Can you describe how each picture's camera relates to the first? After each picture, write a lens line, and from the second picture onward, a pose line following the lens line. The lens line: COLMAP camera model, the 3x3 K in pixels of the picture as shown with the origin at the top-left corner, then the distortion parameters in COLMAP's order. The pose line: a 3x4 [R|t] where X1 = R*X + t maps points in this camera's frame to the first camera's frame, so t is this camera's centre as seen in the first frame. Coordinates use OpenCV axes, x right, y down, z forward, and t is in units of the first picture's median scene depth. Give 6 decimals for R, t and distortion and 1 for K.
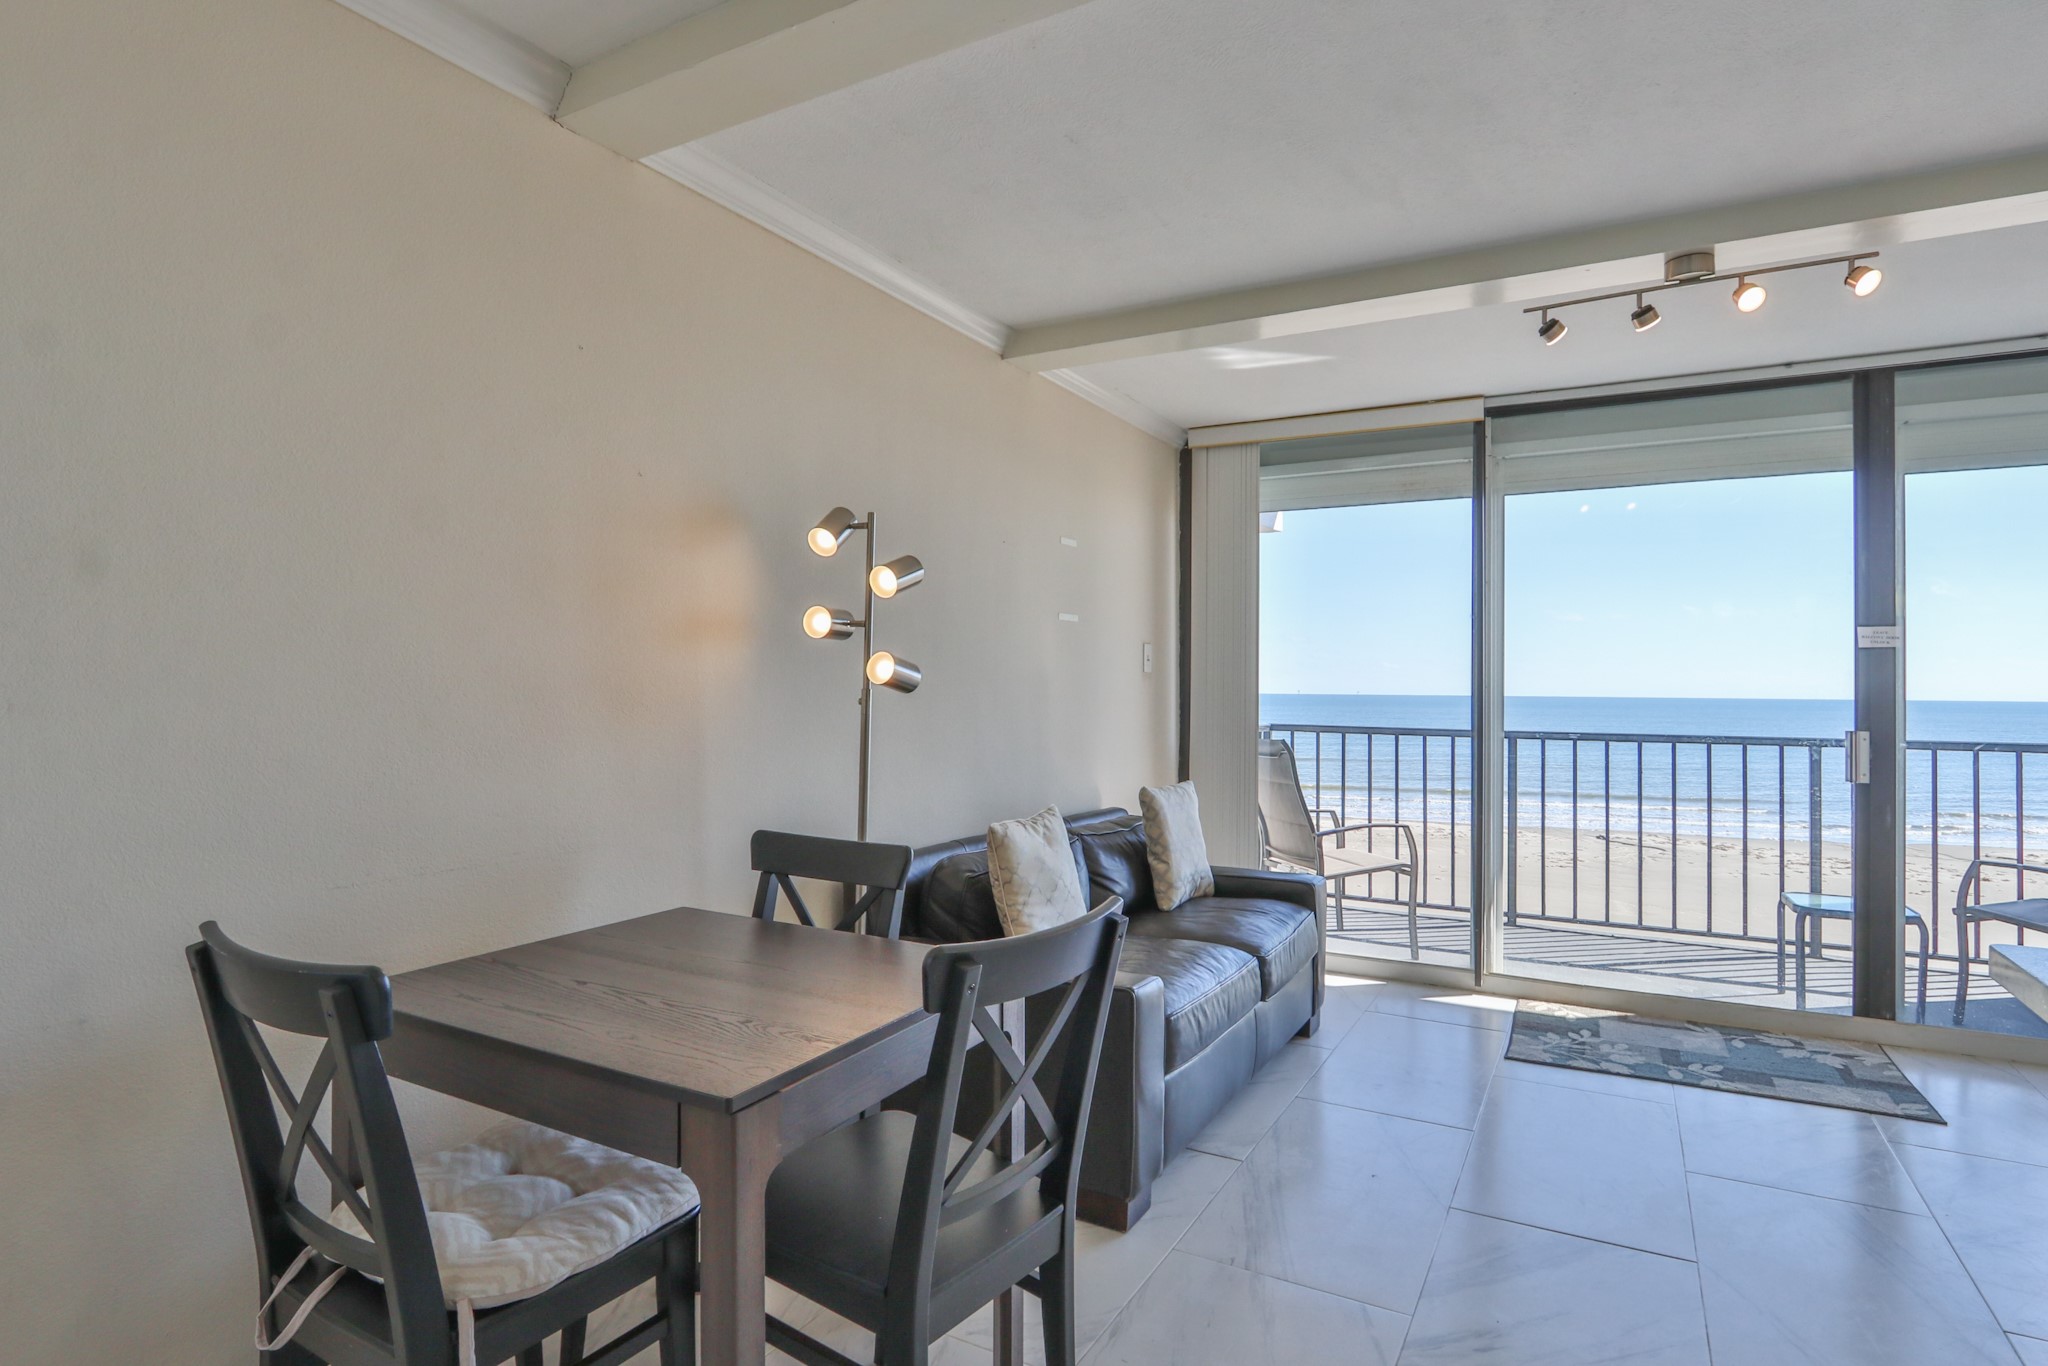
lens RADIAL K [[1059.5, 0, 1026.0], [0, 1059.5, 675.4], [0, 0, 1]] dist [-0.014874, 0.001215]
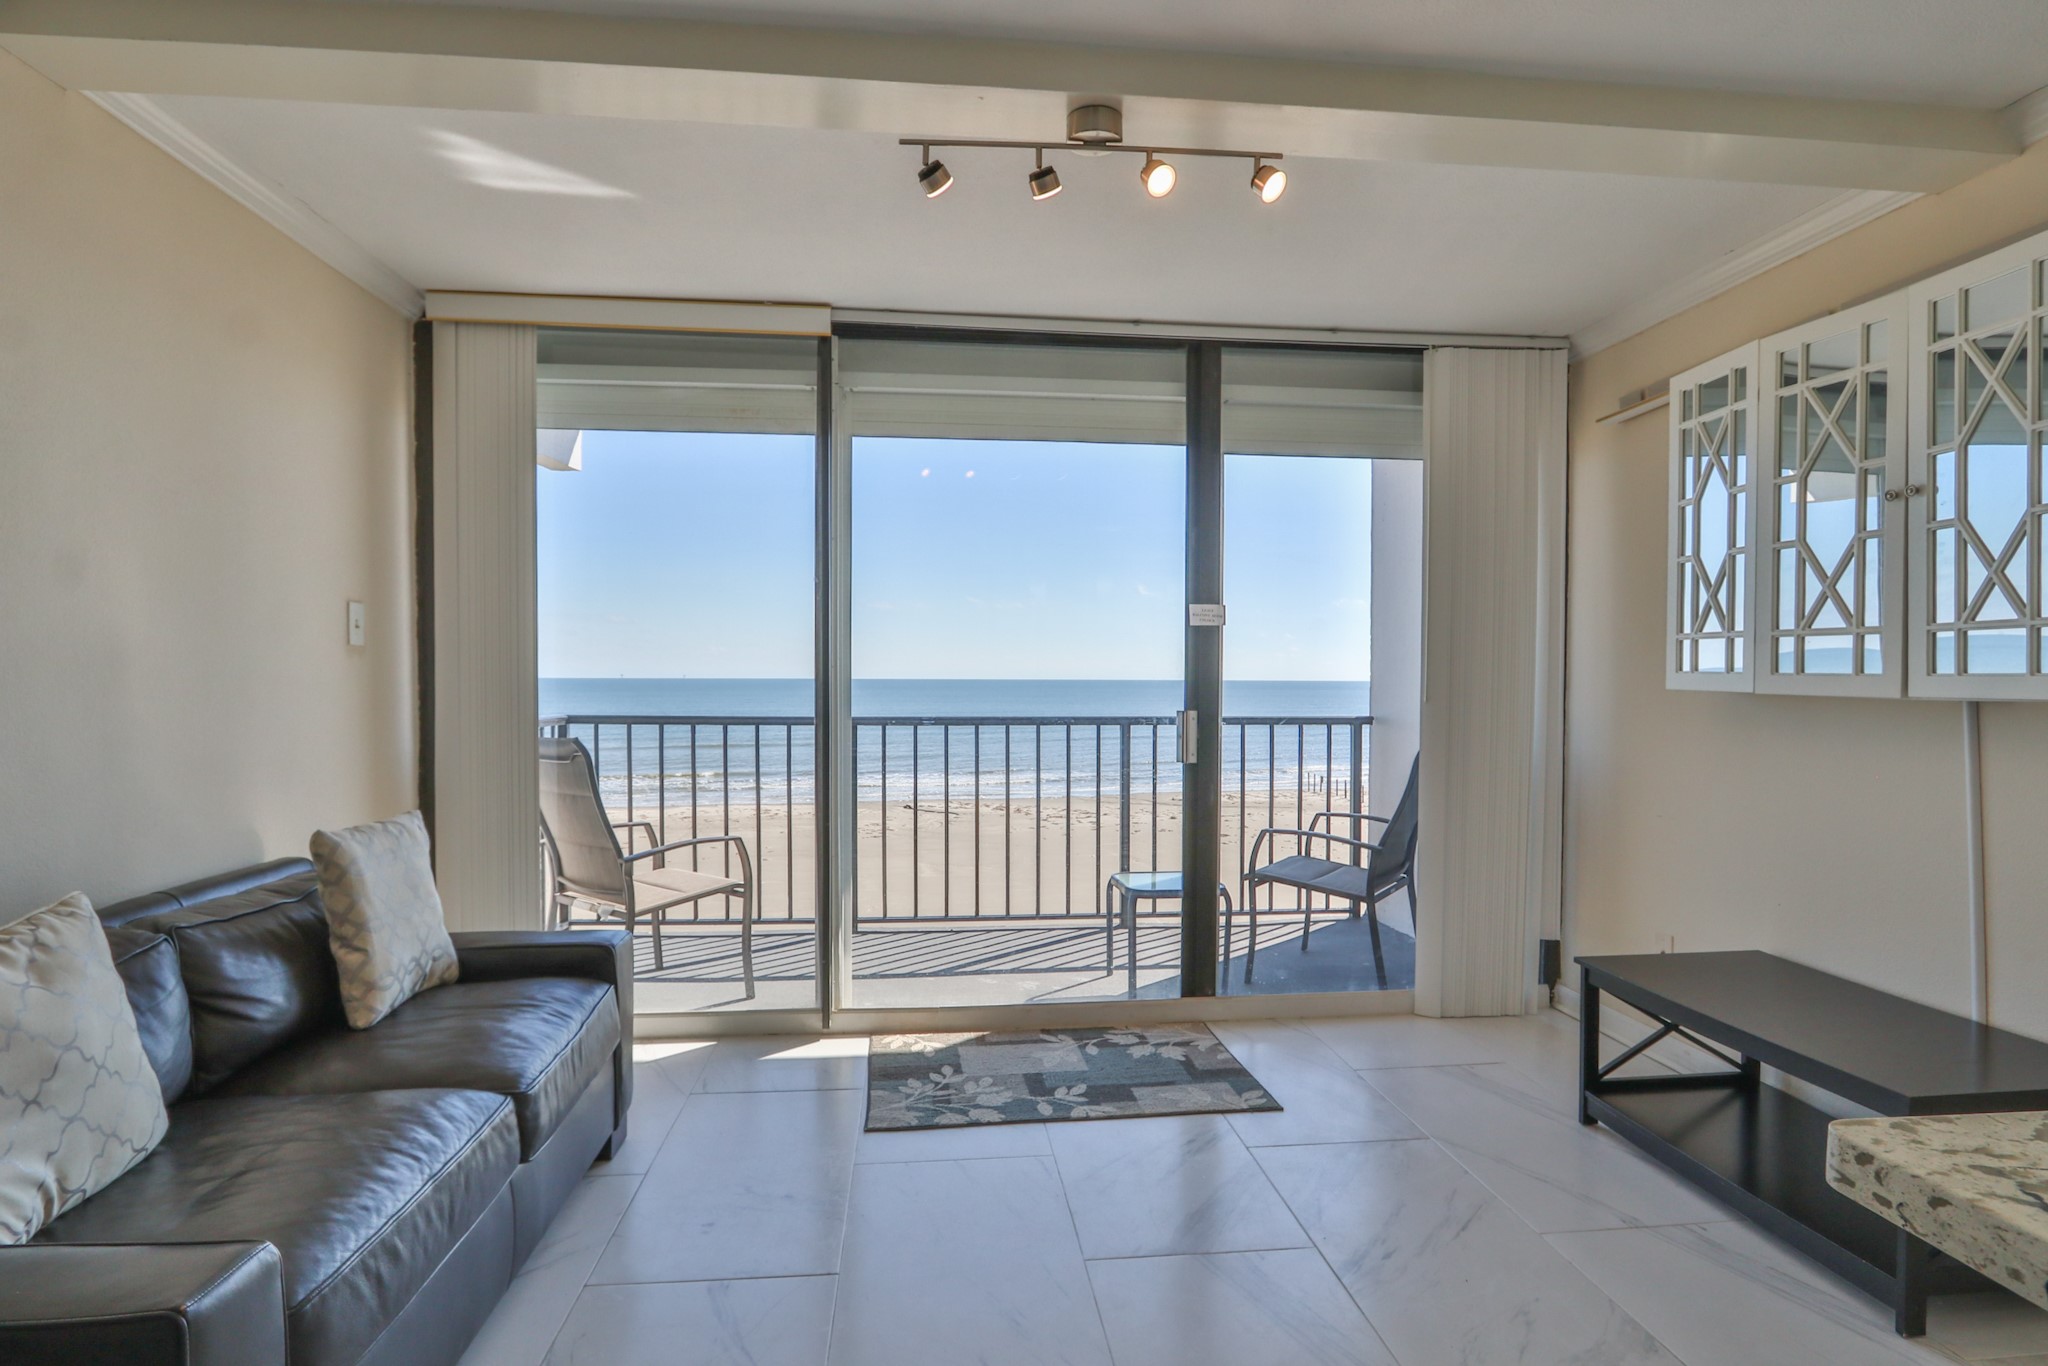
lens RADIAL K [[1073.7, 0, 1028.6], [0, 1073.7, 698.1], [0, 0, 1]] dist [-0.004784, 0.000713]
pose [[0.817303, -0.017384, 0.575946, 0.086016], [-0.003589, 0.999372, 0.035257, 0.006147], [-0.576197, -0.030883, 0.816727, 0.252503]]
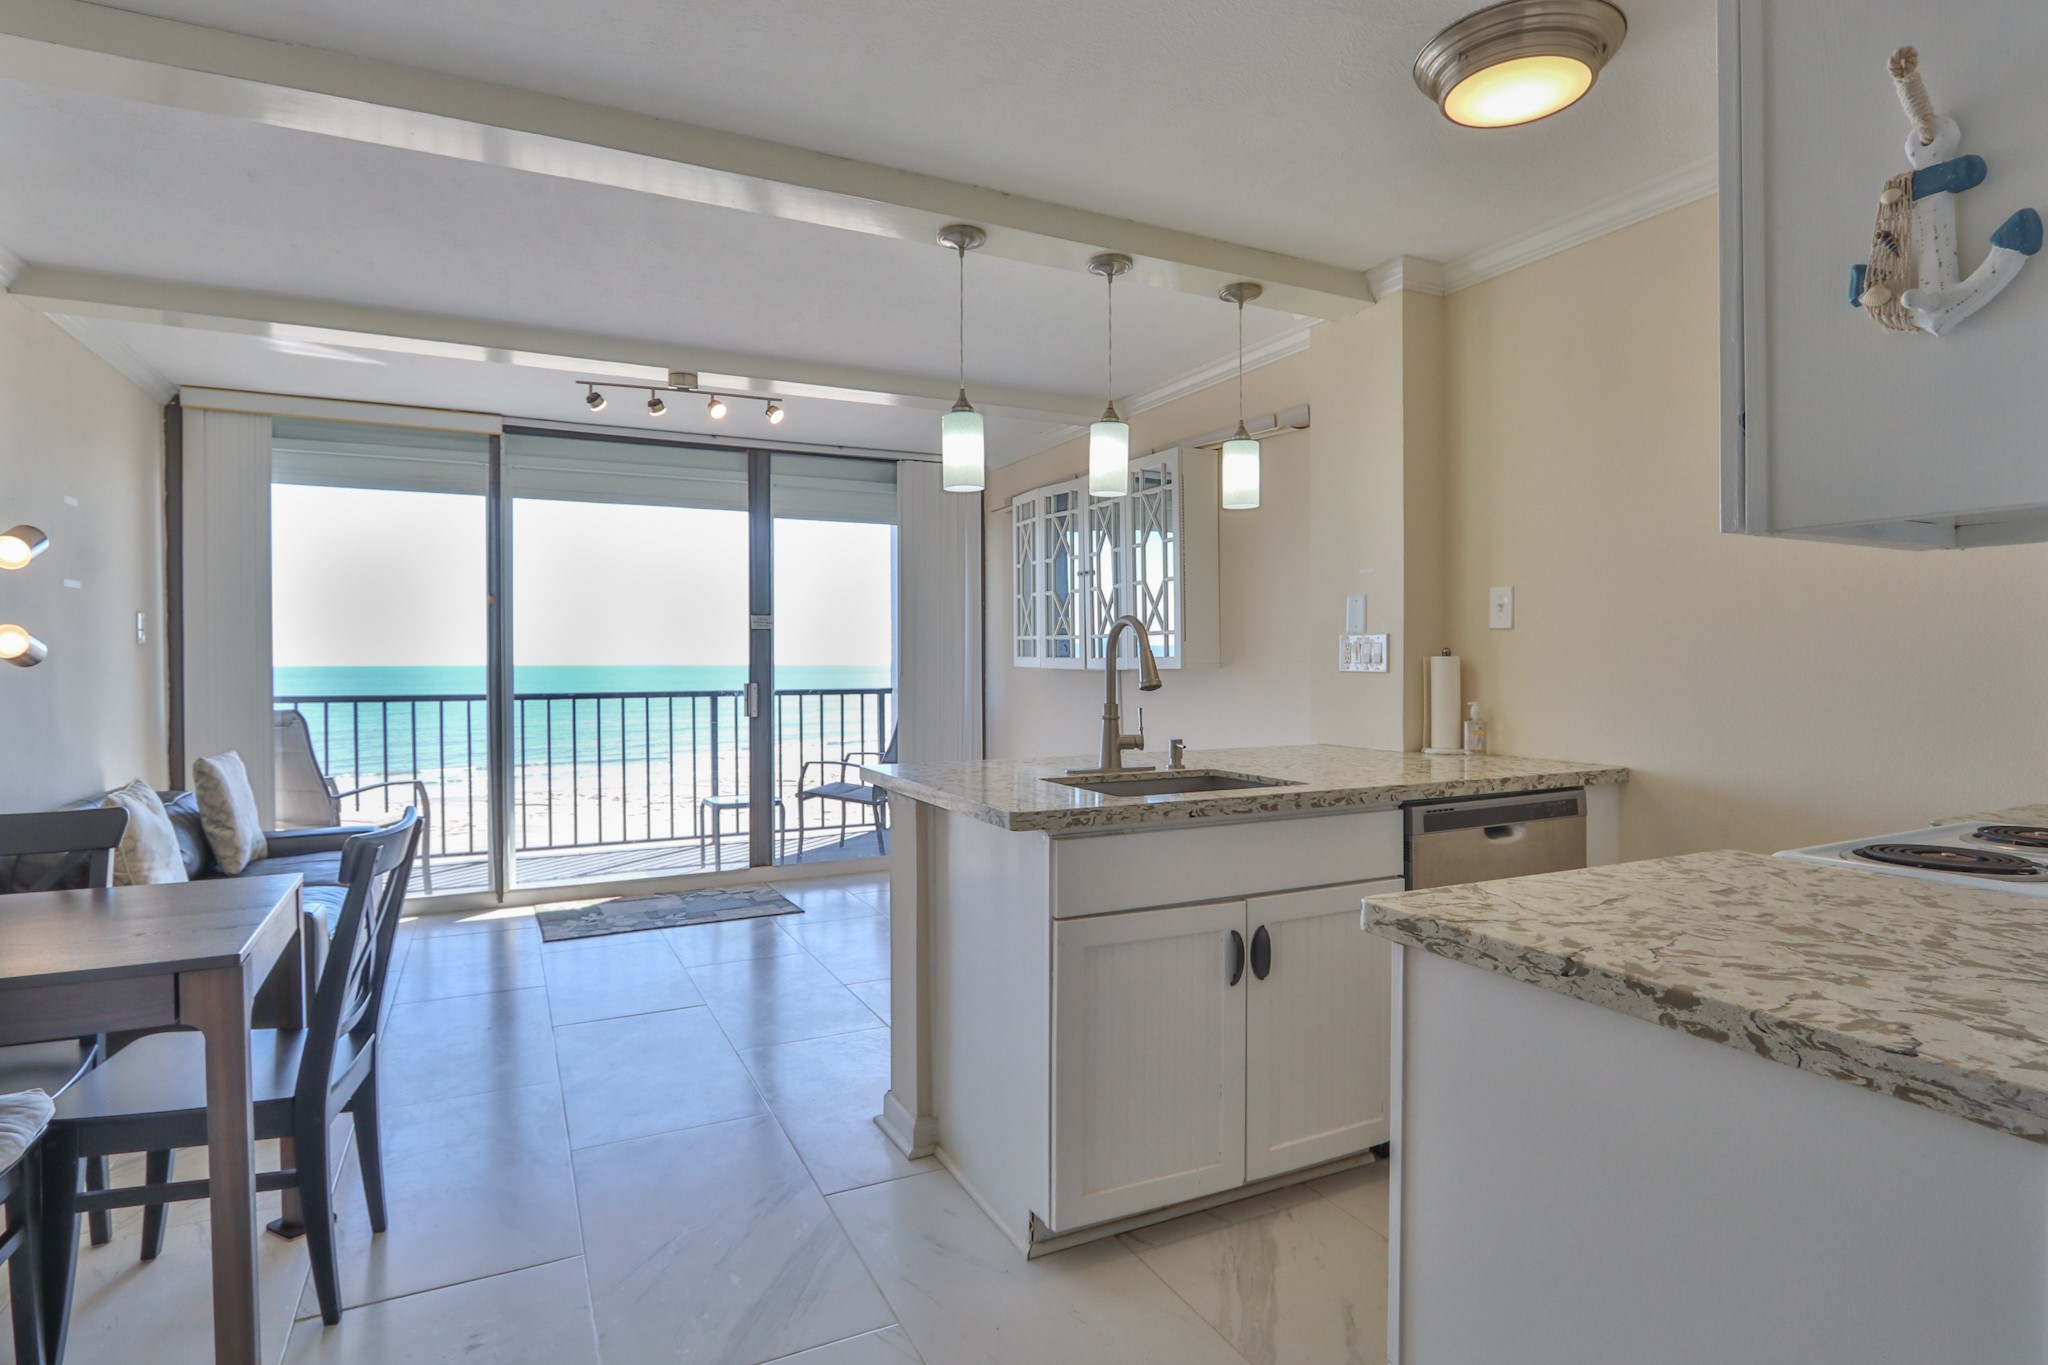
lens RADIAL K [[1059.5, 0, 1026.0], [0, 1059.5, 674.9], [0, 0, 1]] dist [-0.014874, 0.001215]
pose [[0.558949, -0.021055, 0.828935, -0.258877], [-0.002230, 0.999636, 0.026895, -0.001848], [-0.829199, -0.016881, 0.558699, -0.193520]]
